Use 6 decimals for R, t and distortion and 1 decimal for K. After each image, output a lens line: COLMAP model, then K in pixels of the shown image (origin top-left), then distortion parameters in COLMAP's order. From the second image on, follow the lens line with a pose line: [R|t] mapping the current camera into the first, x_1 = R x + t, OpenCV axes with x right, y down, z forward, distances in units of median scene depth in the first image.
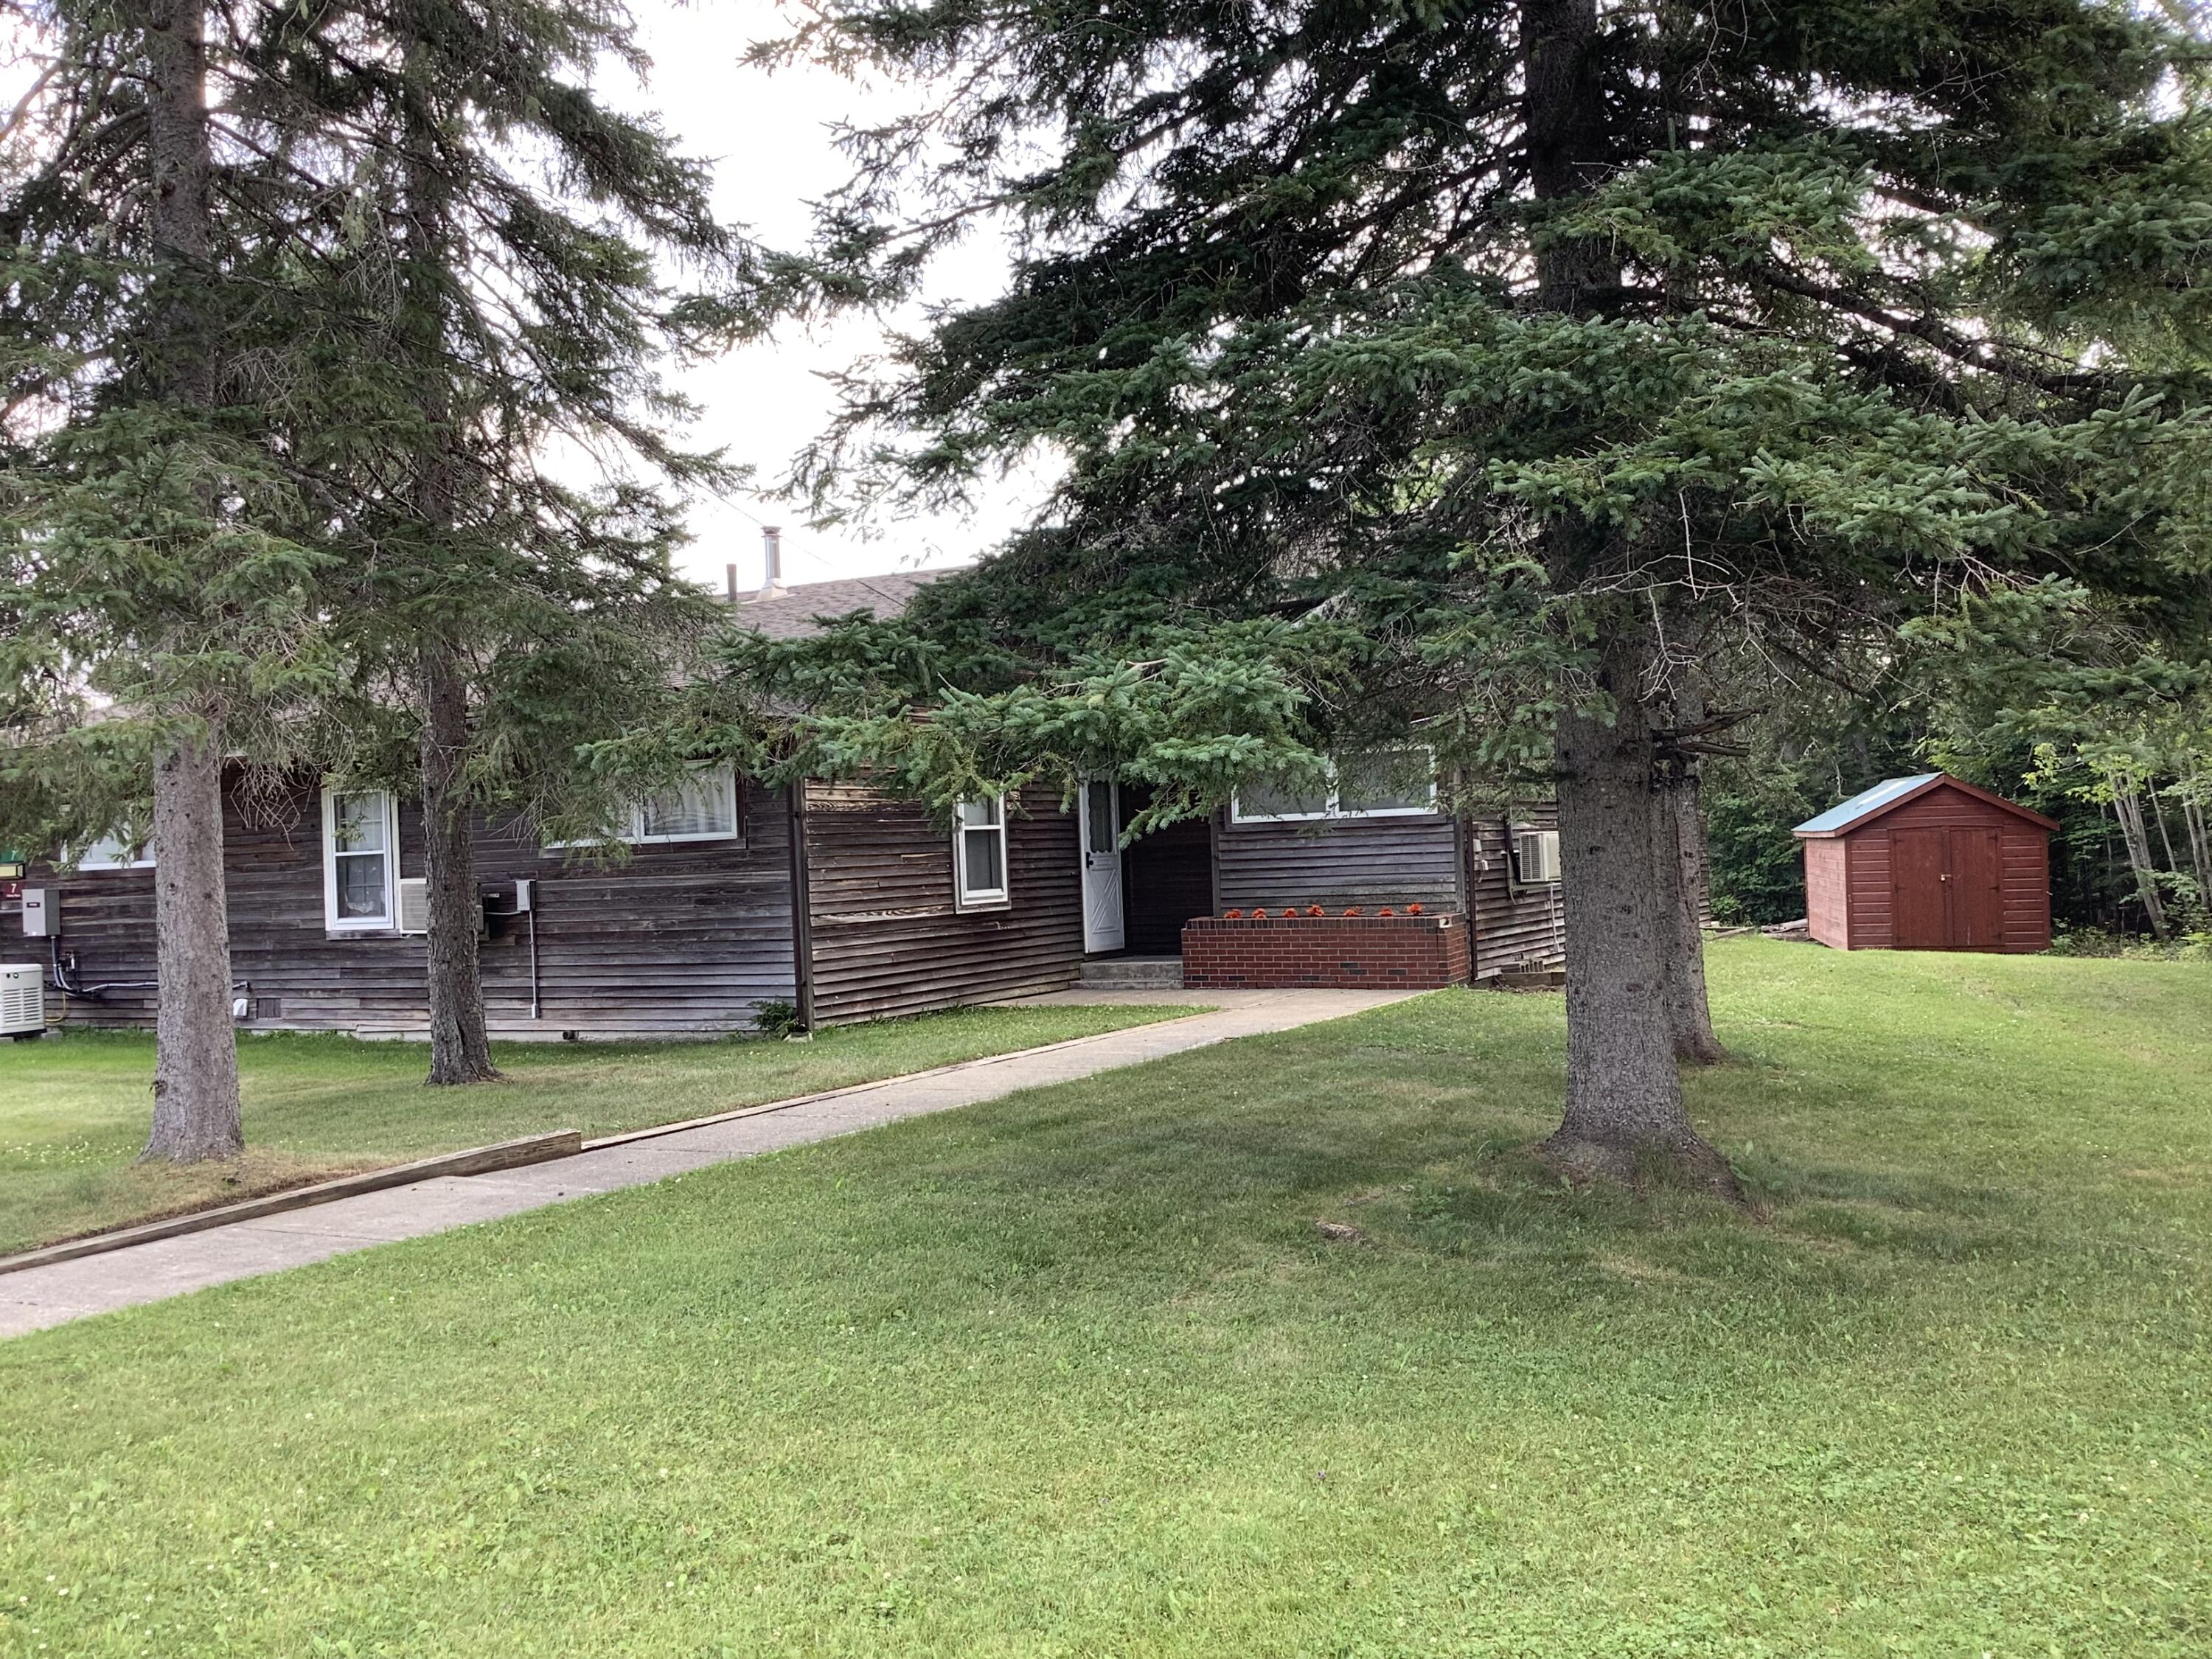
lens RADIAL K [[2021.2, 0, 1100.1], [0, 2021.2, 837.1], [0, 0, 1]] dist [0.125611, -0.266043]
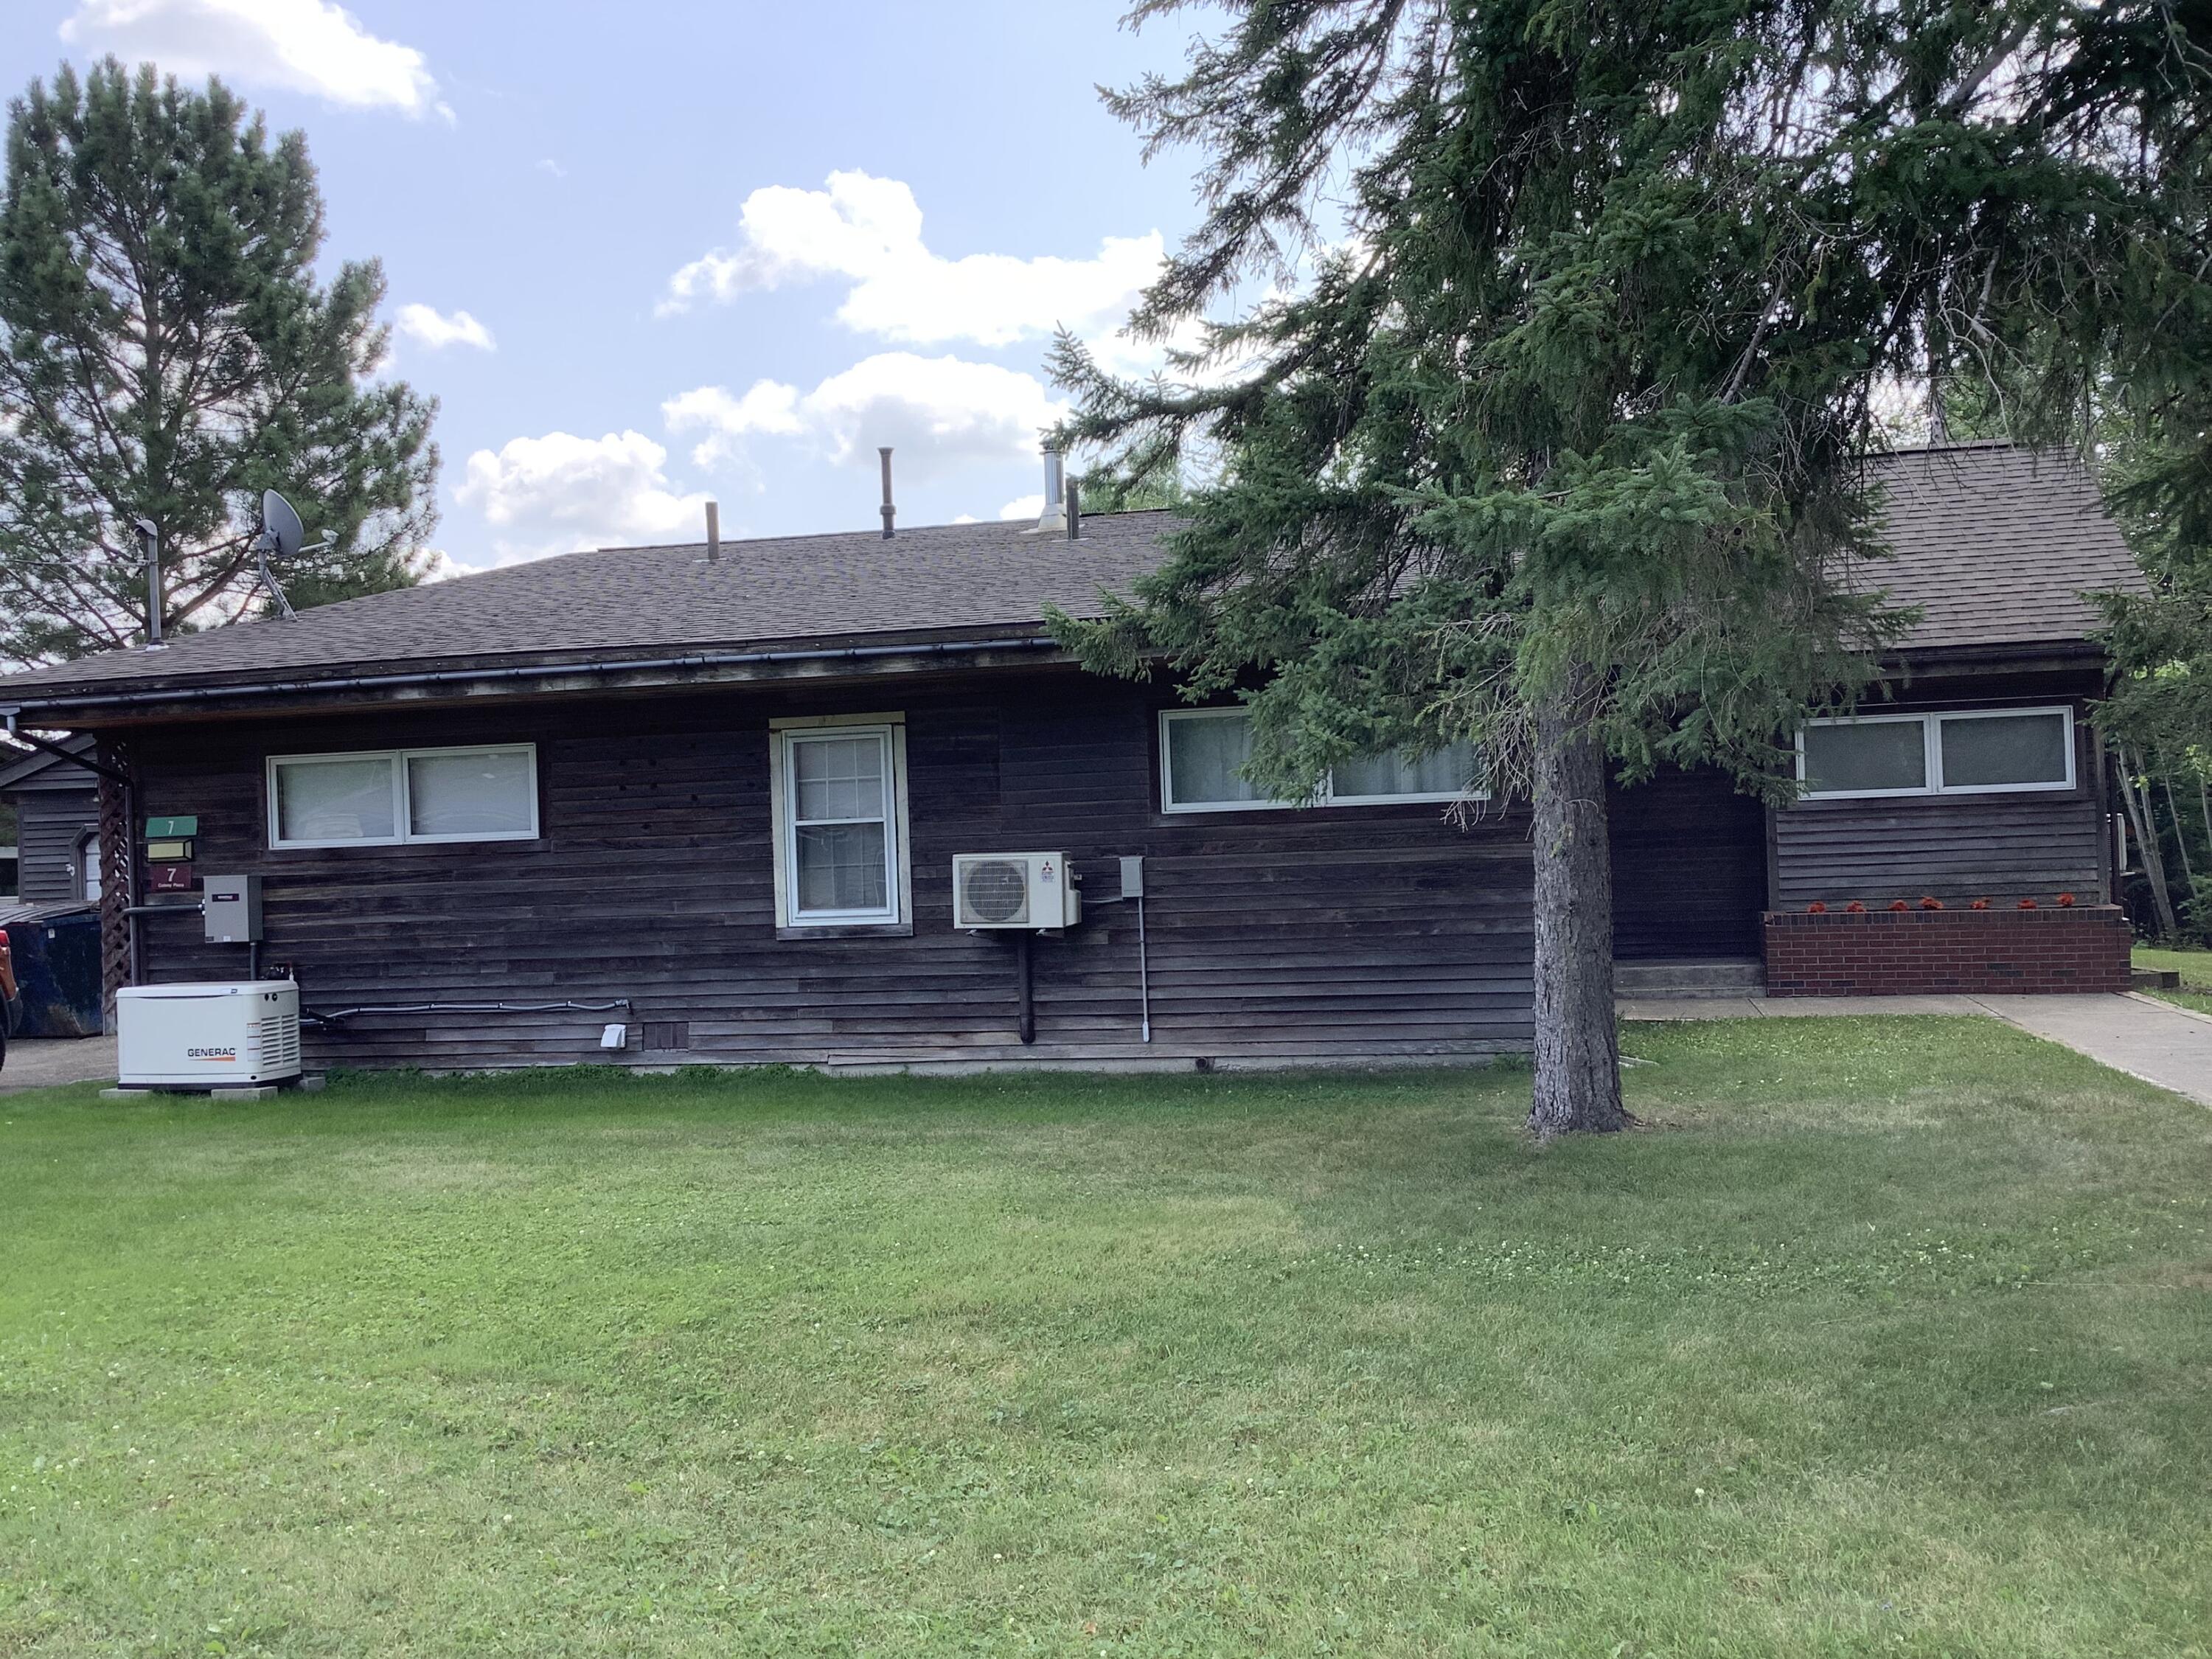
lens RADIAL K [[2021.2, 0, 1100.1], [0, 2021.2, 837.1], [0, 0, 1]] dist [0.125611, -0.266043]
pose [[0.963856, 0.008458, 0.266288, -0.463148], [-0.004858, 0.999888, -0.014174, 0.023089], [-0.266378, 0.012368, 0.963789, 0.270674]]
